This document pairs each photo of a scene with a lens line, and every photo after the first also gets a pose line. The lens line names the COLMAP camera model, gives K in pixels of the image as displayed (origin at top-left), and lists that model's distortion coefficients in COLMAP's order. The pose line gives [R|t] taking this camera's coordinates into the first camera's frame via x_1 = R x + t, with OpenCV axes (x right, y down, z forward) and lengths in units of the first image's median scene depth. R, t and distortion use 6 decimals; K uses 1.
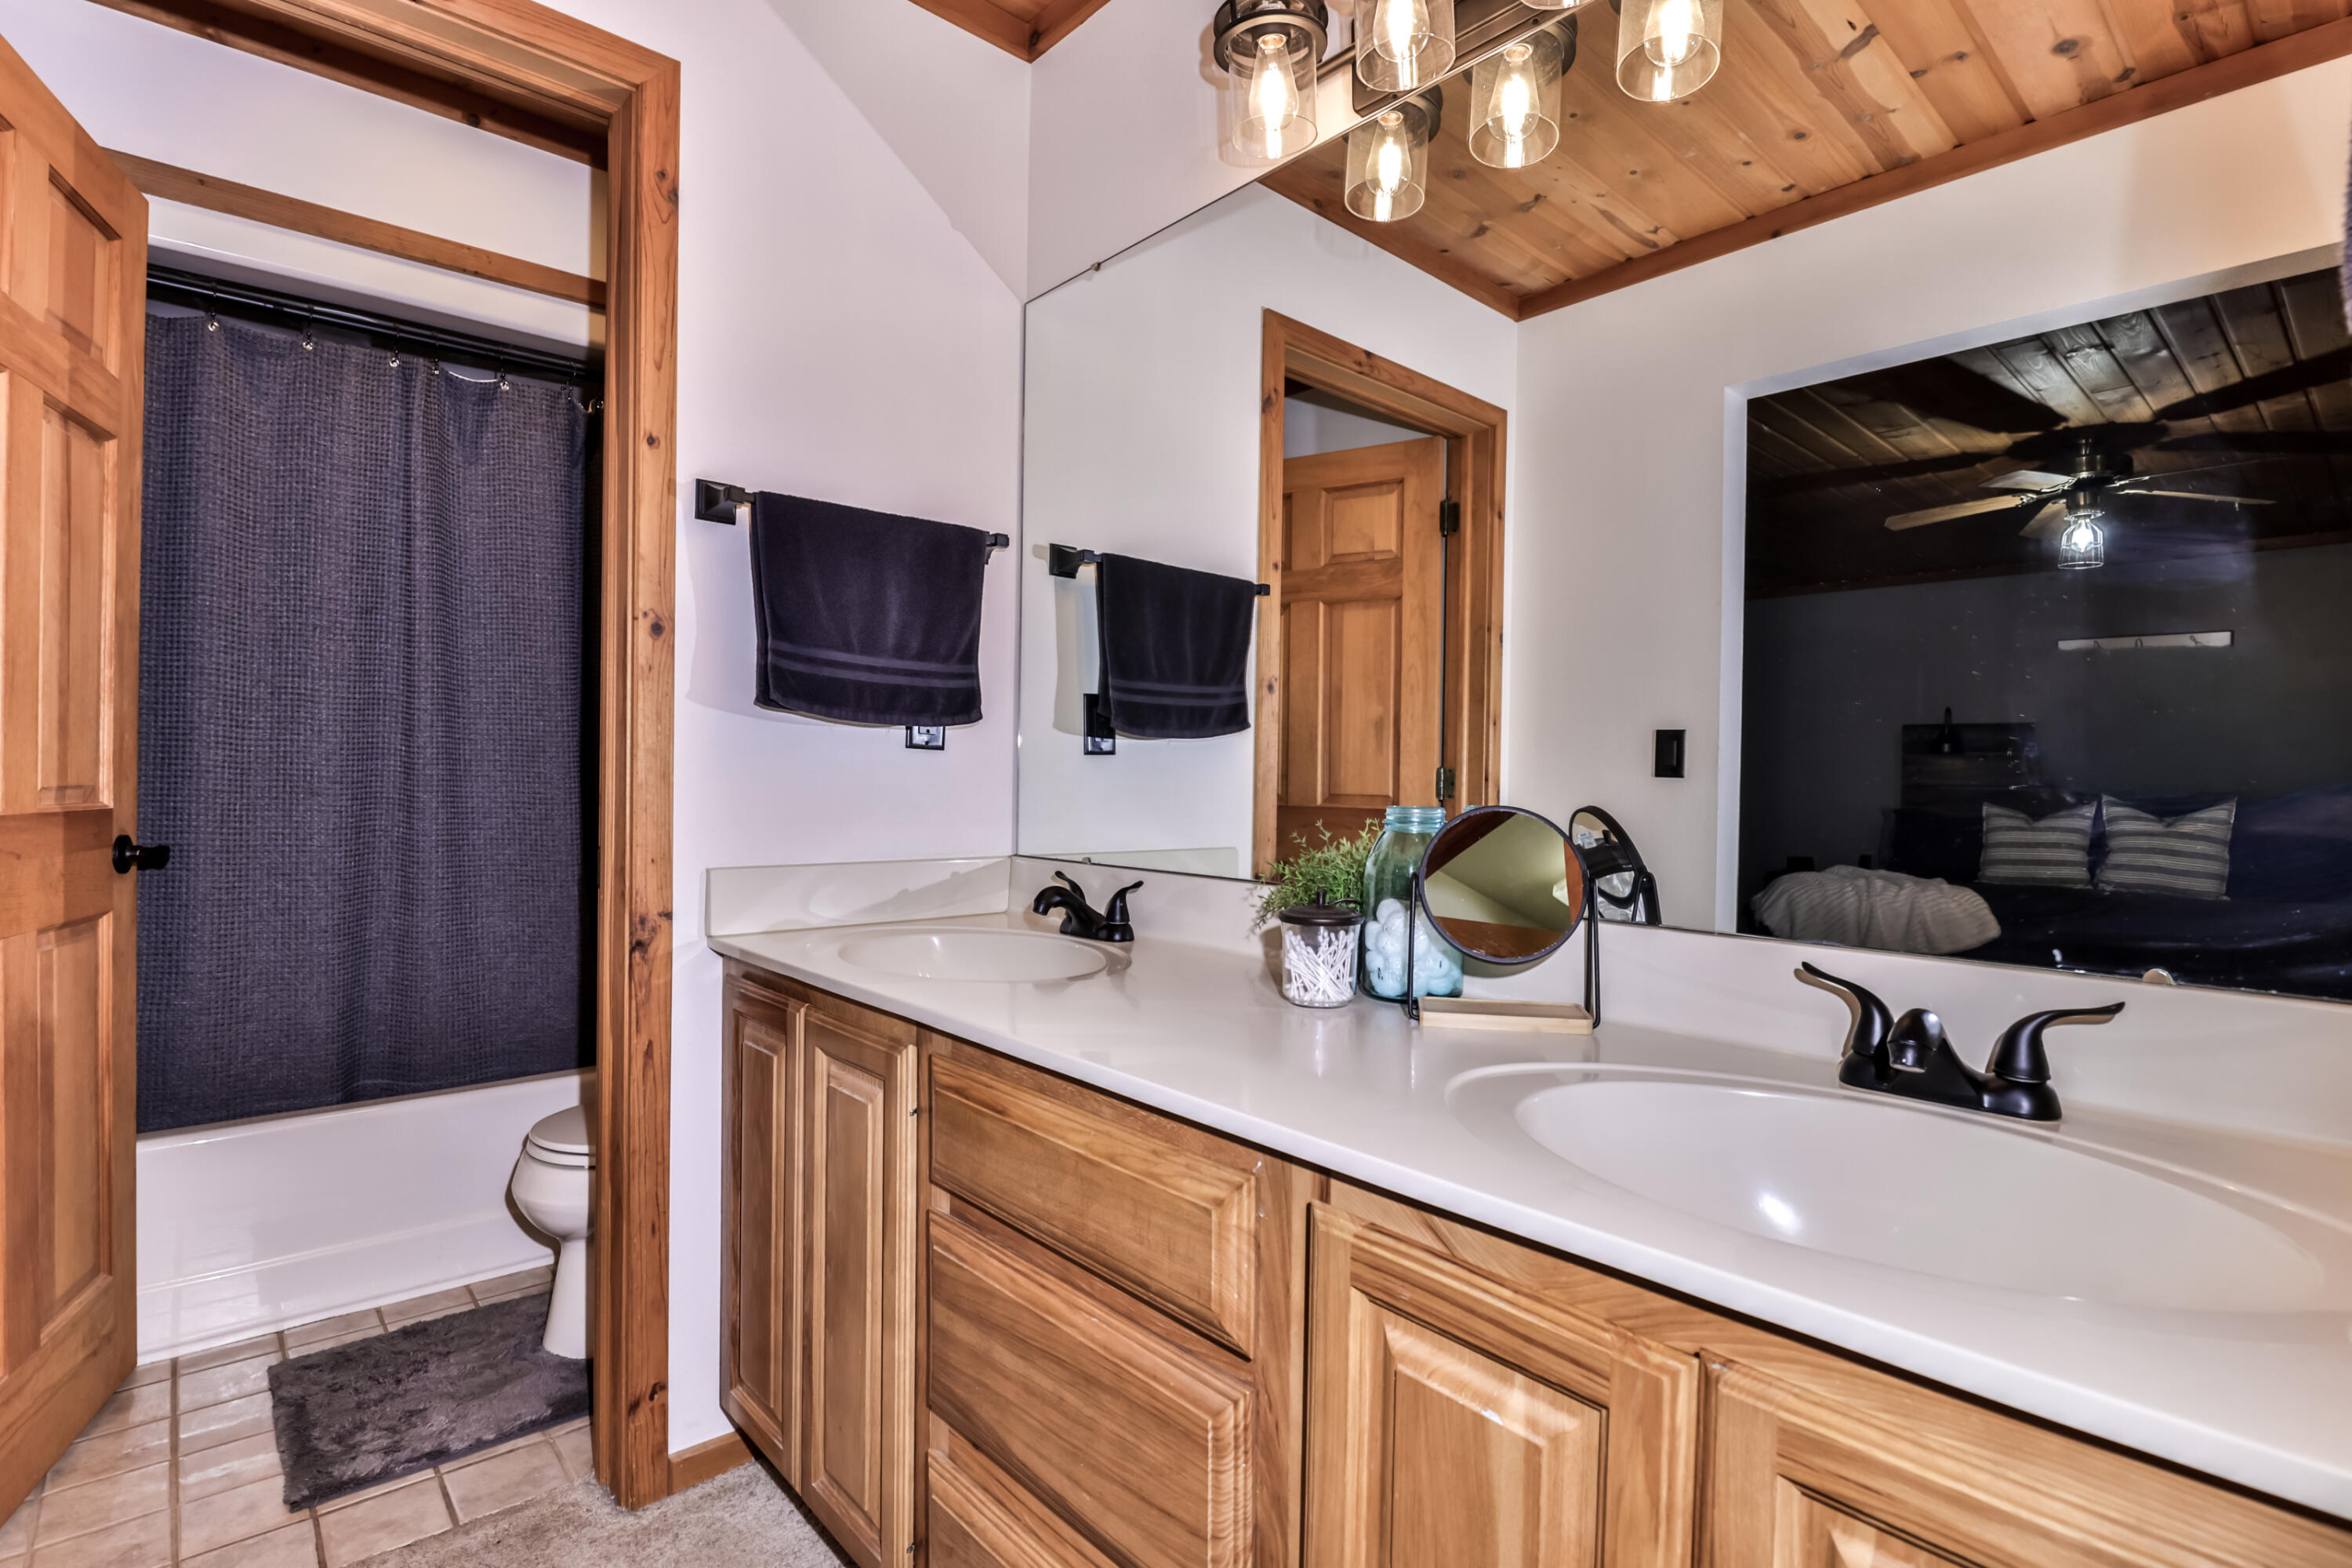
lens RADIAL K [[1108.6, 0, 1176.0], [0, 1108.6, 784.0], [0, 0, 1]] dist [-0.000537, -0.000018]
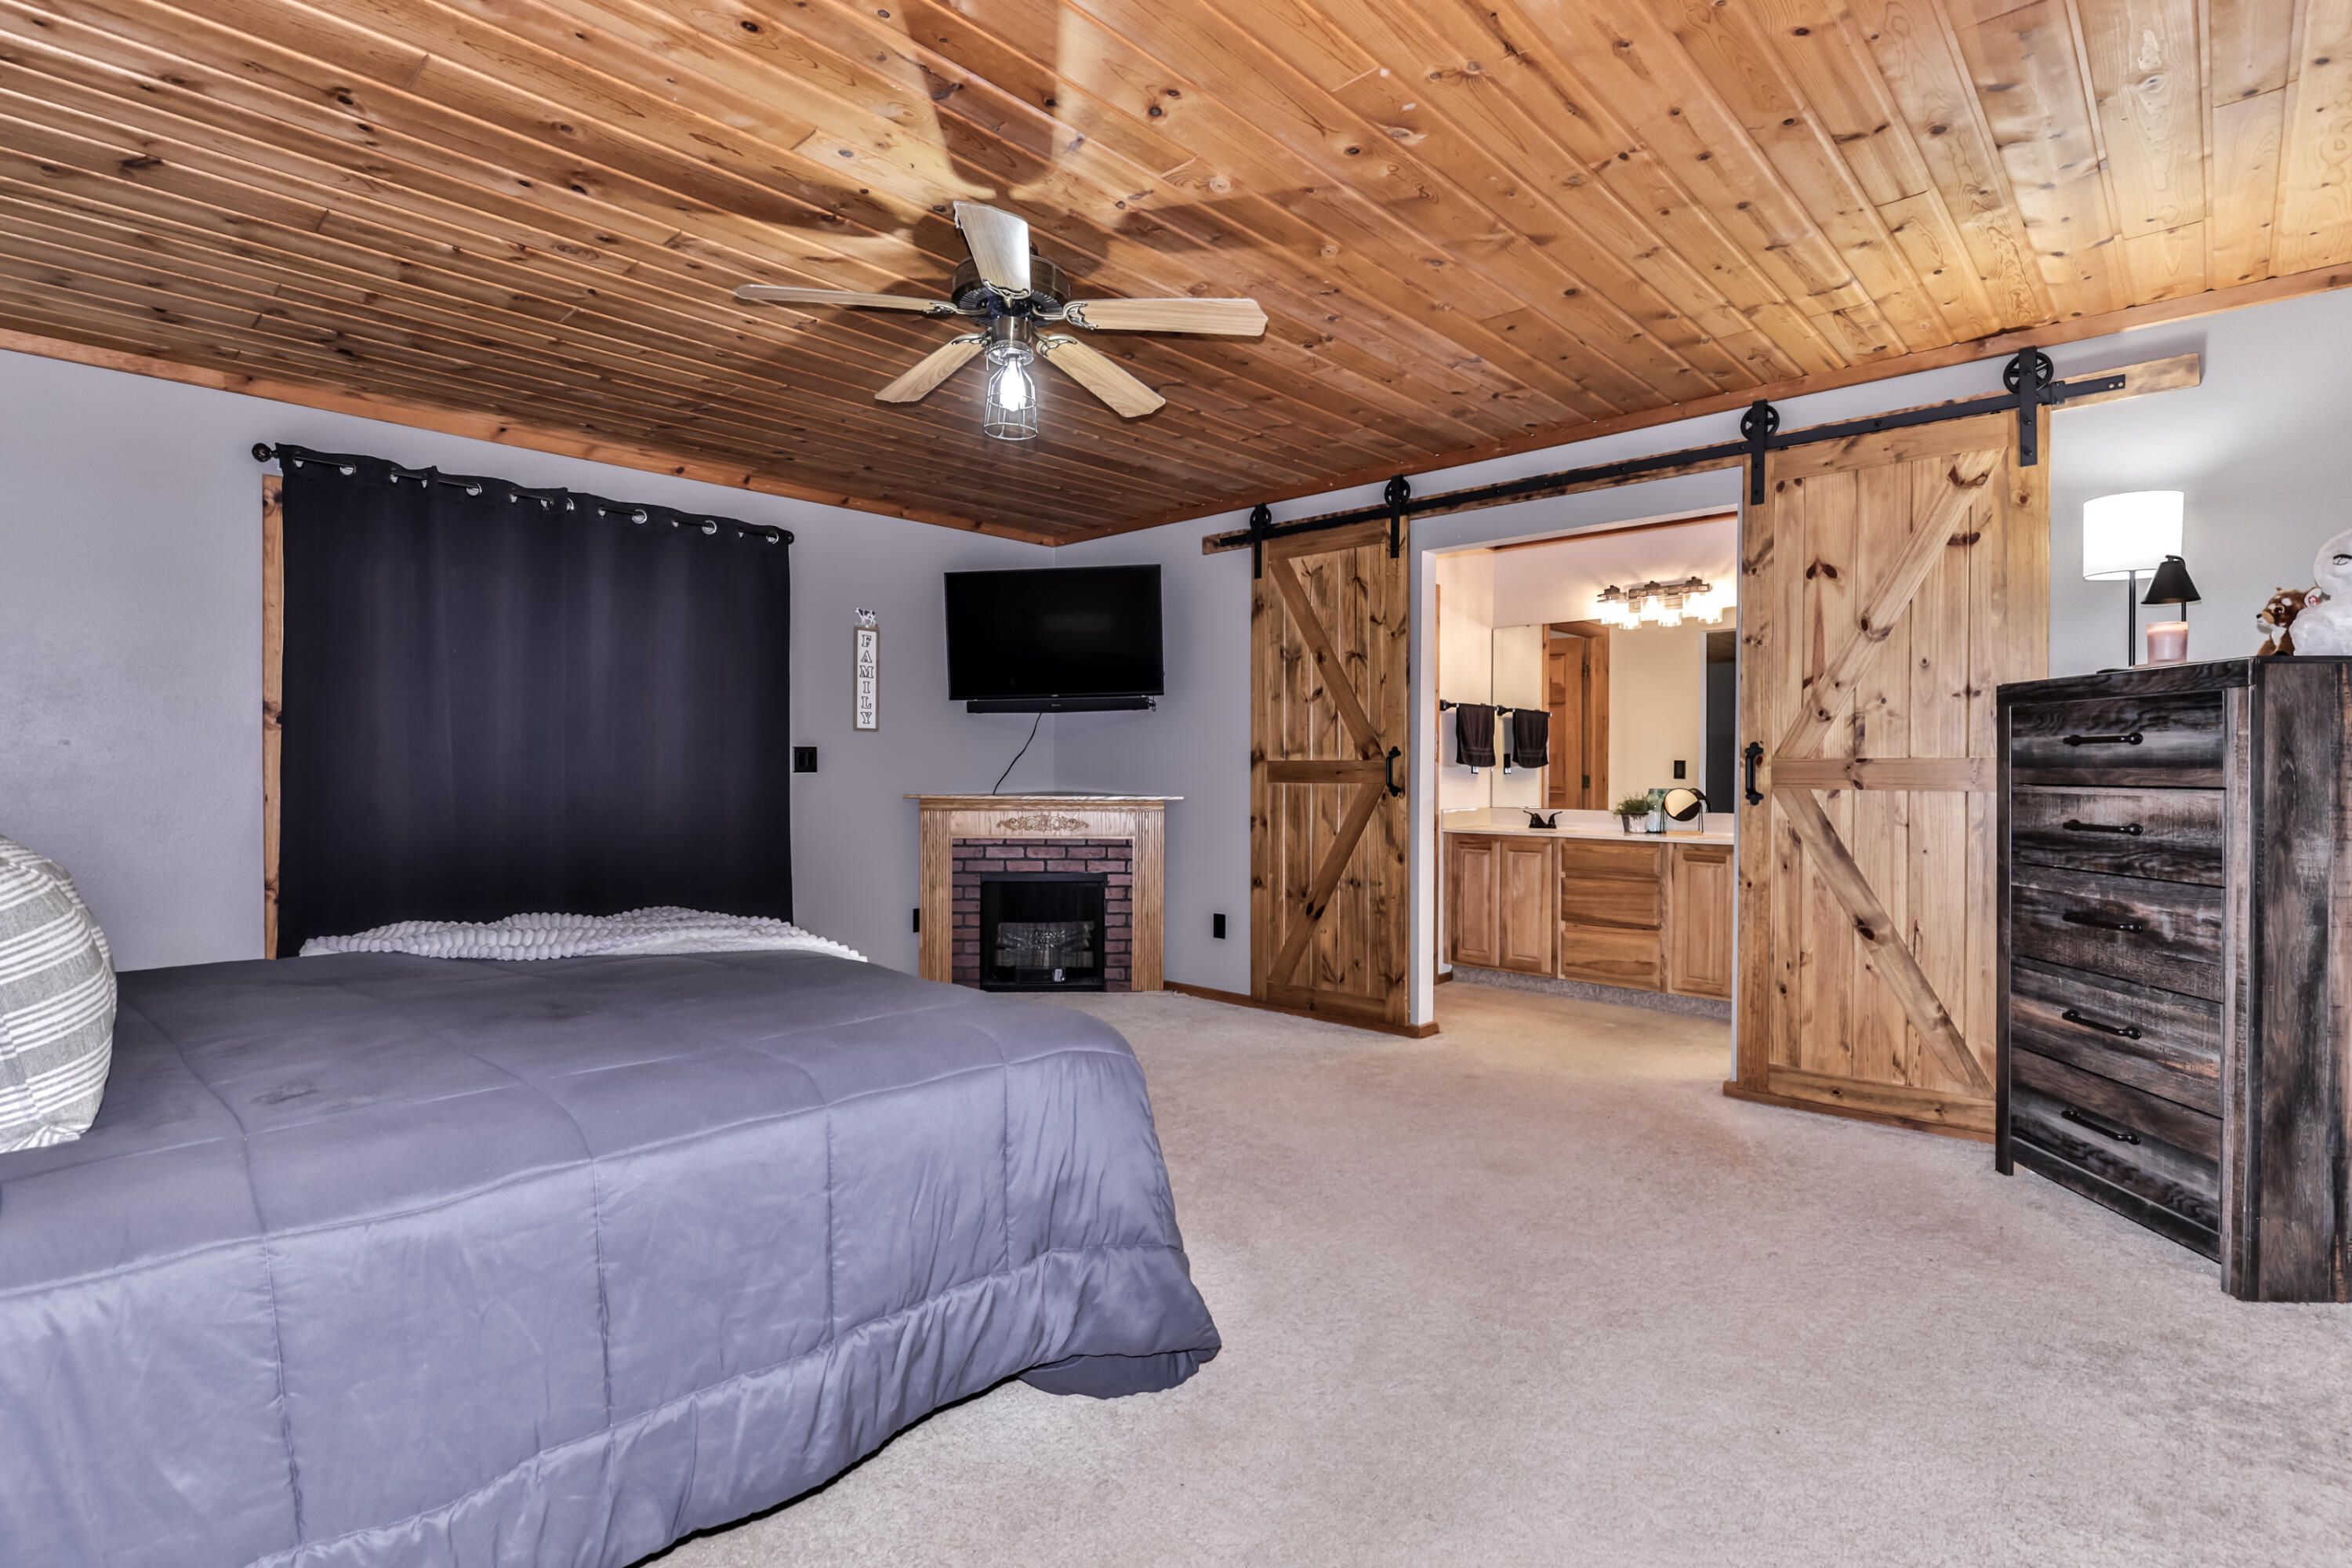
lens RADIAL K [[1108.6, 0, 1176.0], [0, 1108.6, 784.0], [0, 0, 1]] dist [-0.000537, -0.000018]
pose [[0.997136, -0.009468, 0.075039, -1.472479], [0.009253, 0.999952, 0.003218, -0.023381], [-0.075066, -0.002514, 0.997175, -2.365547]]
